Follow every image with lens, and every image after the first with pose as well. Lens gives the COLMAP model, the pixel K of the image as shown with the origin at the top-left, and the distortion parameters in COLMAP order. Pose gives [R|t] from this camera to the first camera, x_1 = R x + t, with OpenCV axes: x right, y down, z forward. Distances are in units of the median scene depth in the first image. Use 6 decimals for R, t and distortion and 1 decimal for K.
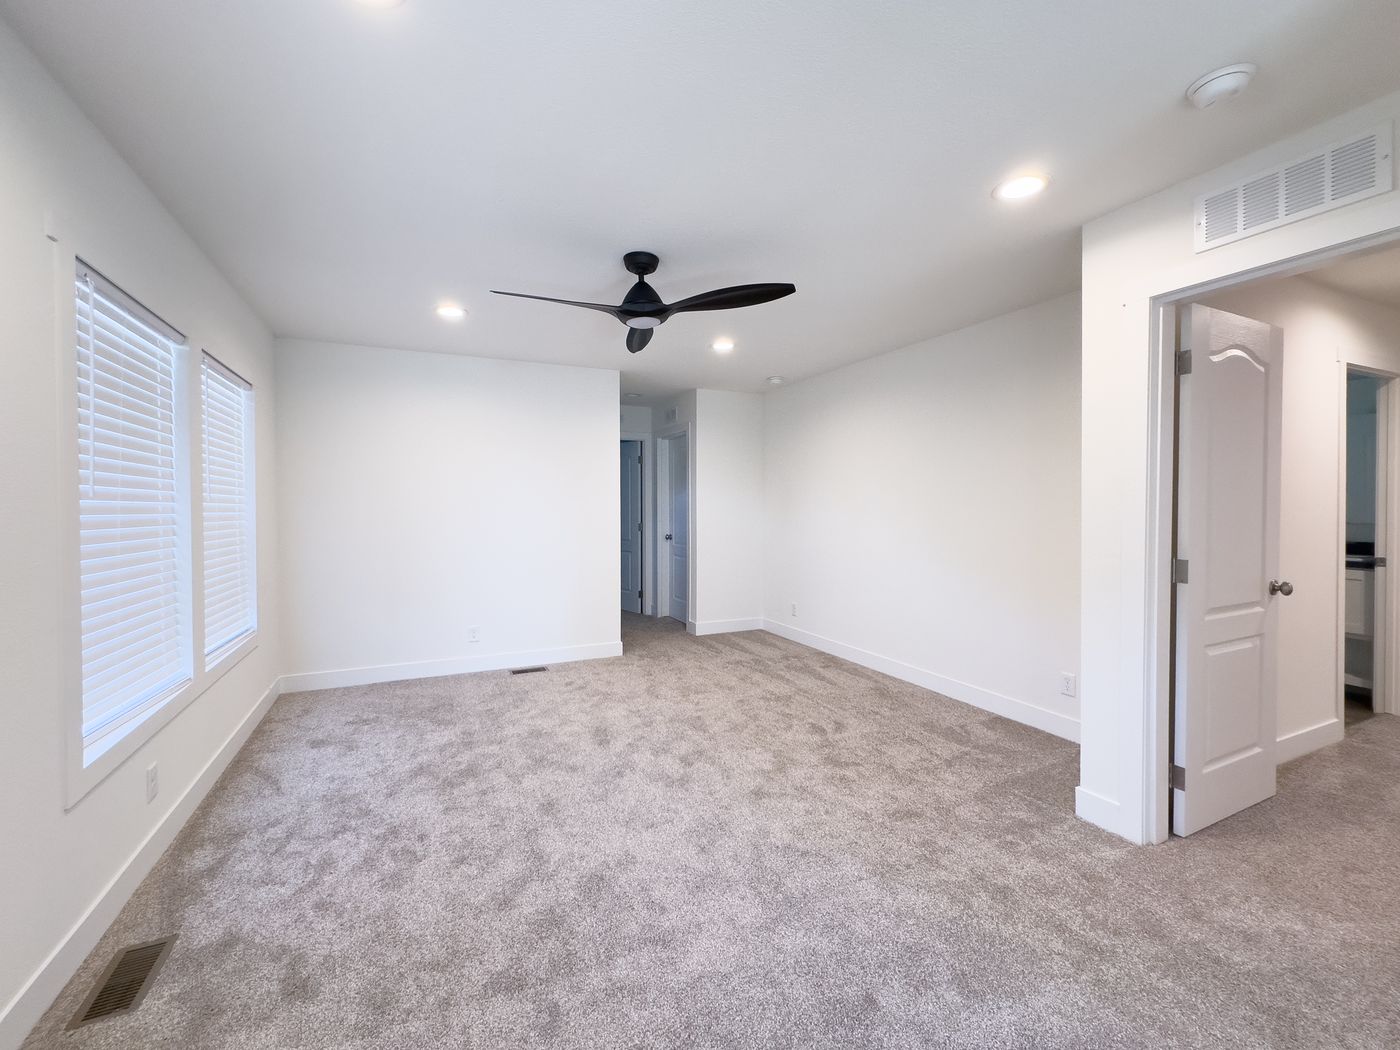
lens RADIAL K [[575.6, 0, 695.9], [0, 575.6, 518.2], [0, 0, 1]] dist [0.000217, 0.001026]
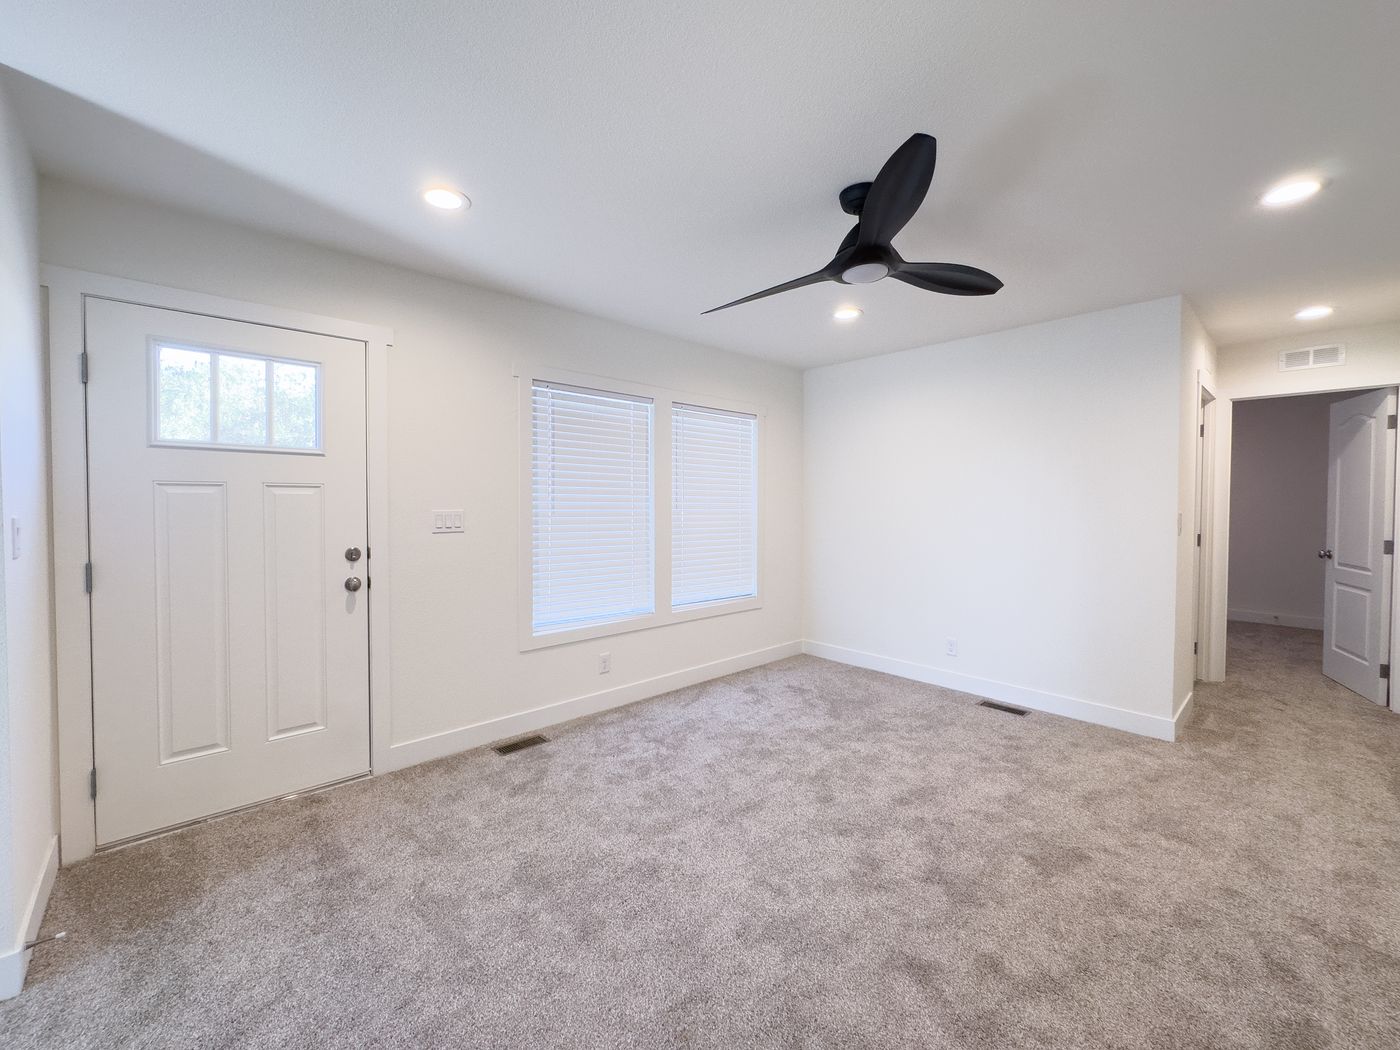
lens RADIAL K [[575.6, 0, 695.5], [0, 575.6, 535.4], [0, 0, 1]] dist [0.000217, 0.001026]
pose [[0.295323, 0.057804, -0.953647, 0.507368], [-0.023531, 0.998305, 0.053223, -0.025442], [0.955108, 0.006722, 0.296183, 0.466849]]
